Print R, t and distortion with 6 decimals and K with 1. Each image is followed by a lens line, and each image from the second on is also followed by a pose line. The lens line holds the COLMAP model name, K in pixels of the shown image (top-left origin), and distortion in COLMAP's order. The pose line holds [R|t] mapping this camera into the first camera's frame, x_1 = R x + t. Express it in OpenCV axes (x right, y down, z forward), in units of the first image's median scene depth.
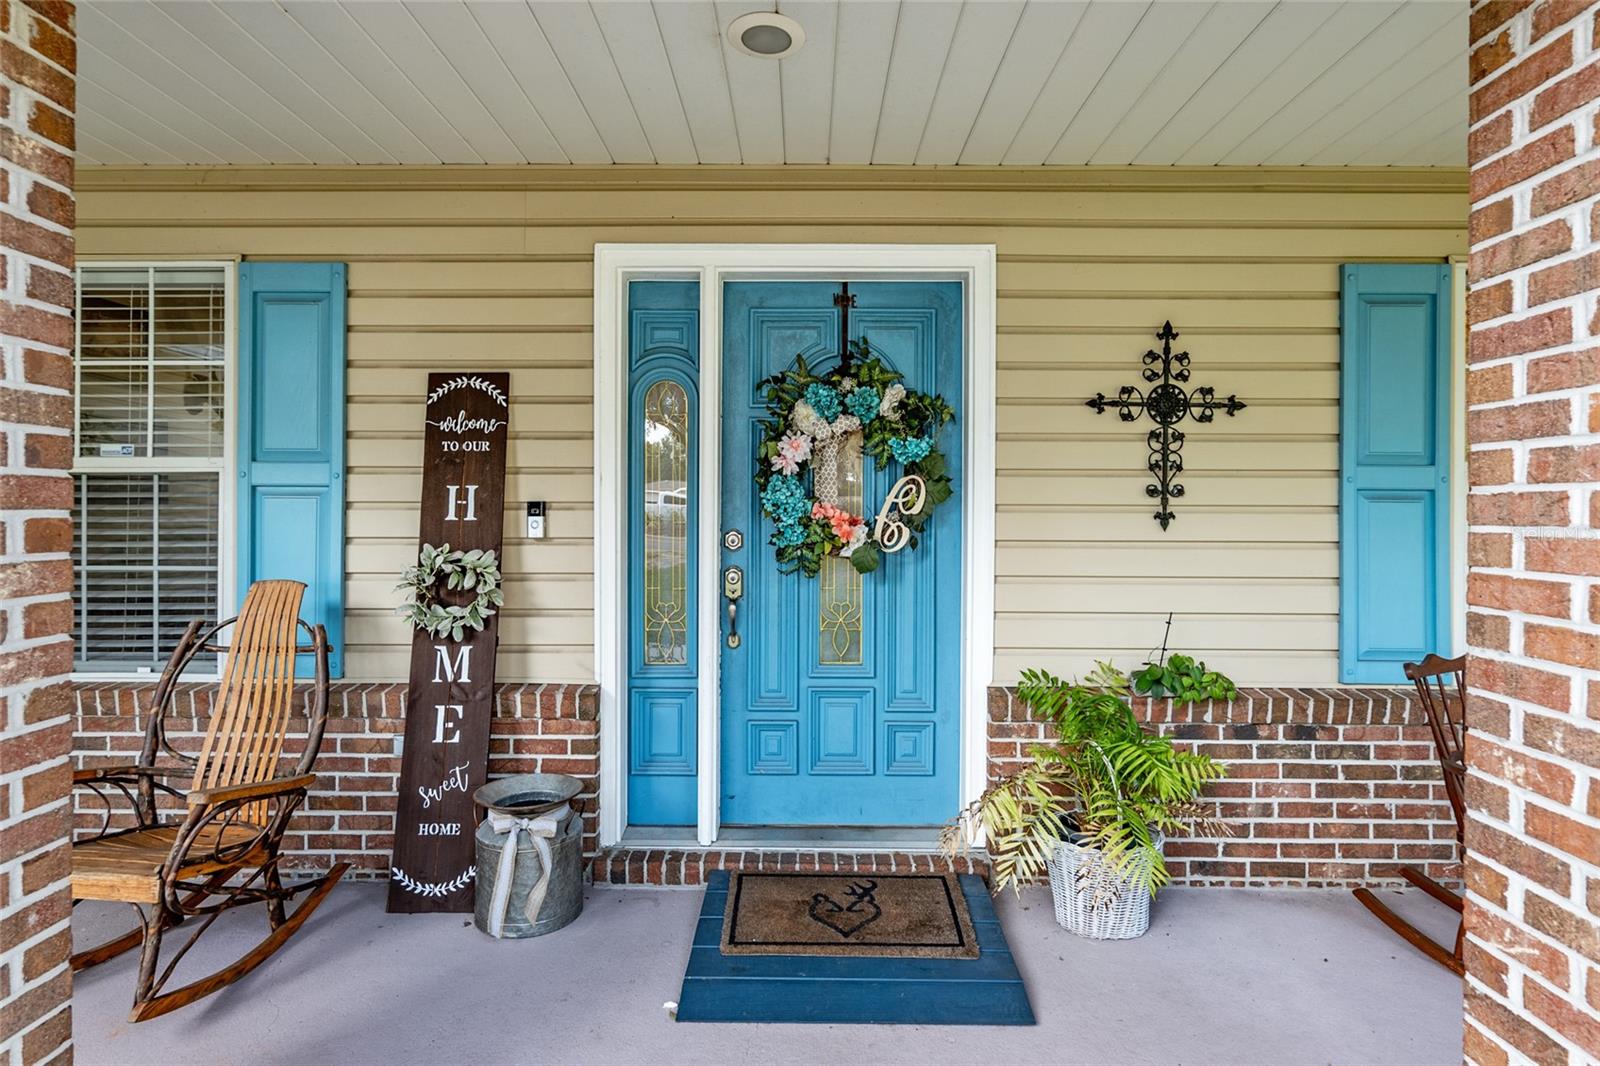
lens RADIAL K [[838.0, 0, 789.1], [0, 838.0, 509.7], [0, 0, 1]] dist [0.000087, -0.002633]
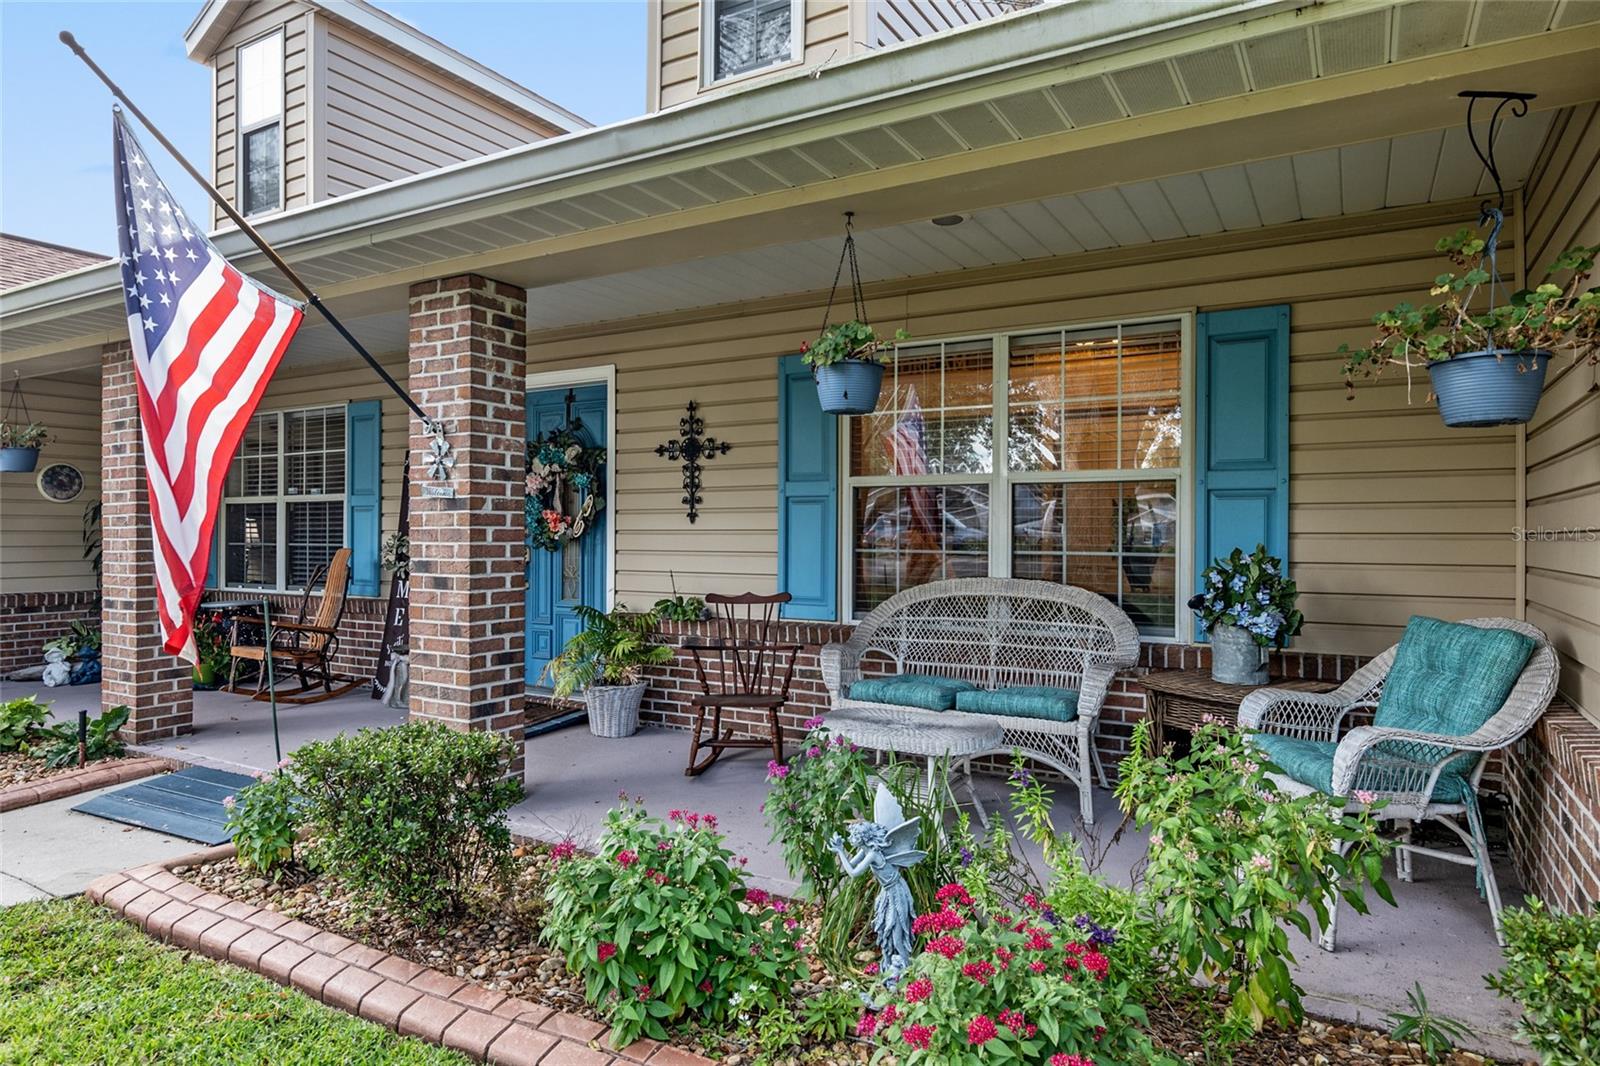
lens RADIAL K [[953.7, 0, 802.8], [0, 953.7, 541.1], [0, 0, 1]] dist [0.000452, 0.000879]
pose [[0.867244, 0.001140, -0.497883, 1.607666], [0.000904, 0.999992, 0.003865, 0.052774], [0.497883, -0.003802, 0.867236, -0.562825]]
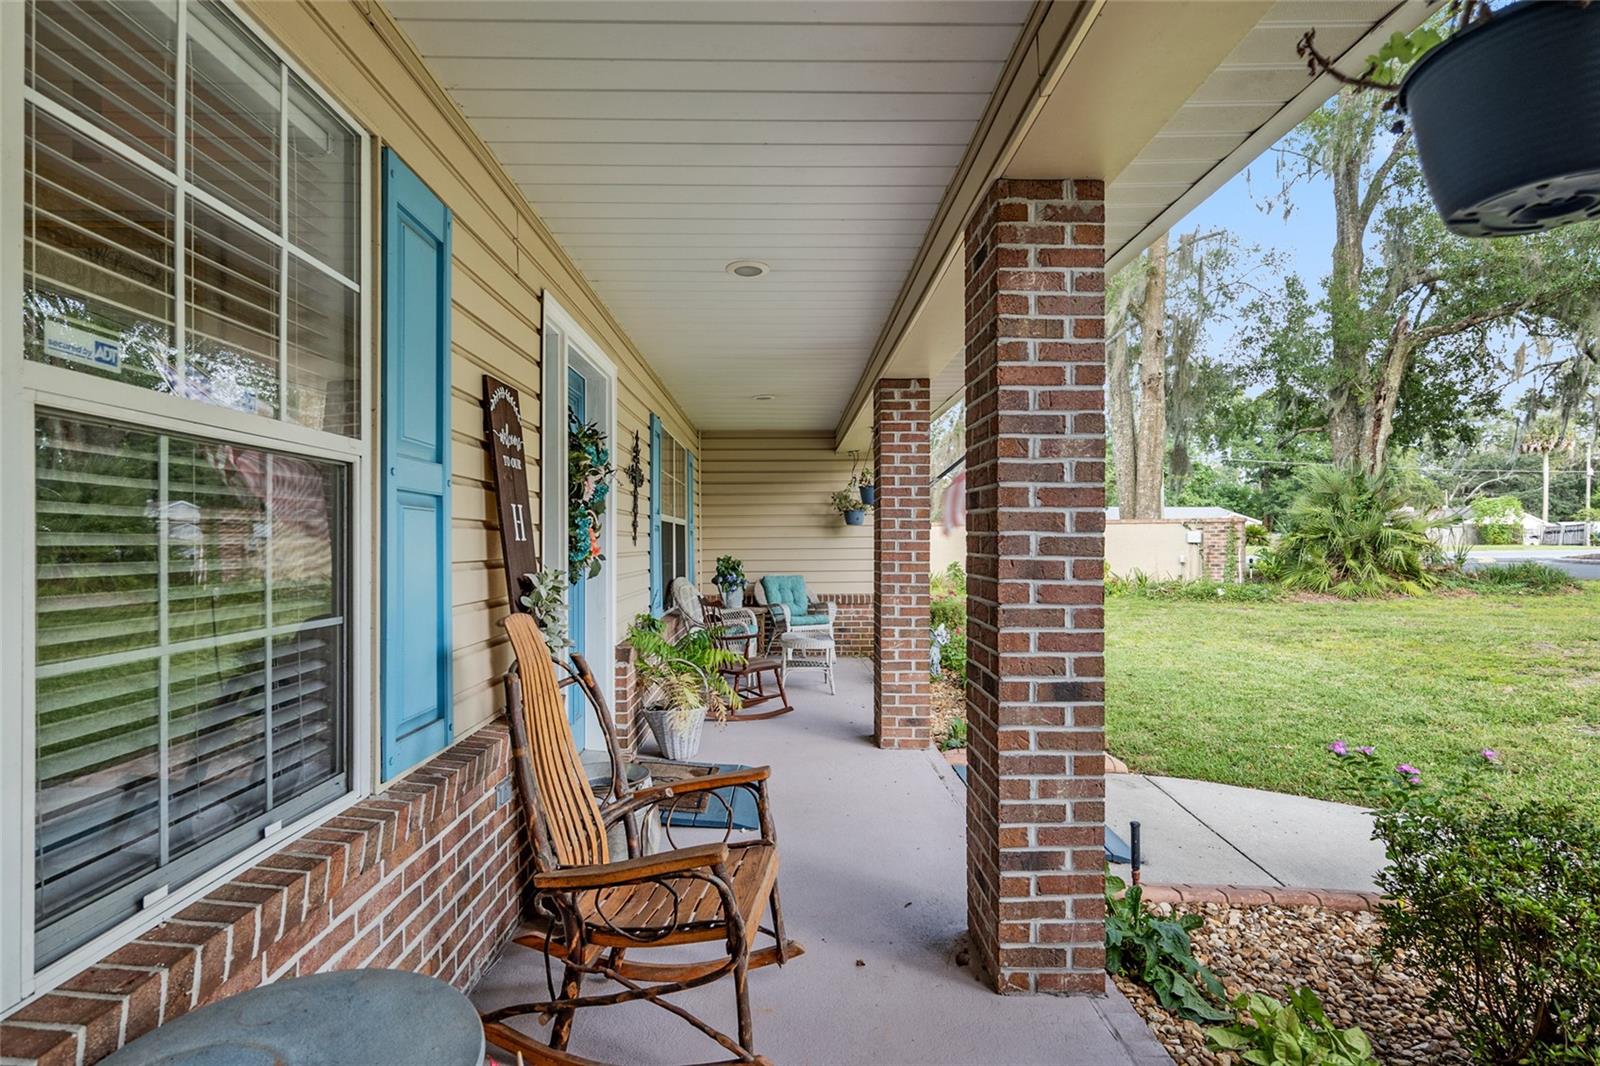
lens RADIAL K [[838.0, 0, 793.5], [0, 838.0, 533.8], [0, 0, 1]] dist [0.000087, -0.002633]
pose [[-0.050058, 0.007743, 0.998716, -1.373667], [-0.001297, 0.999969, -0.007818, 0.010930], [-0.998745, -0.001687, -0.050047, 0.752309]]
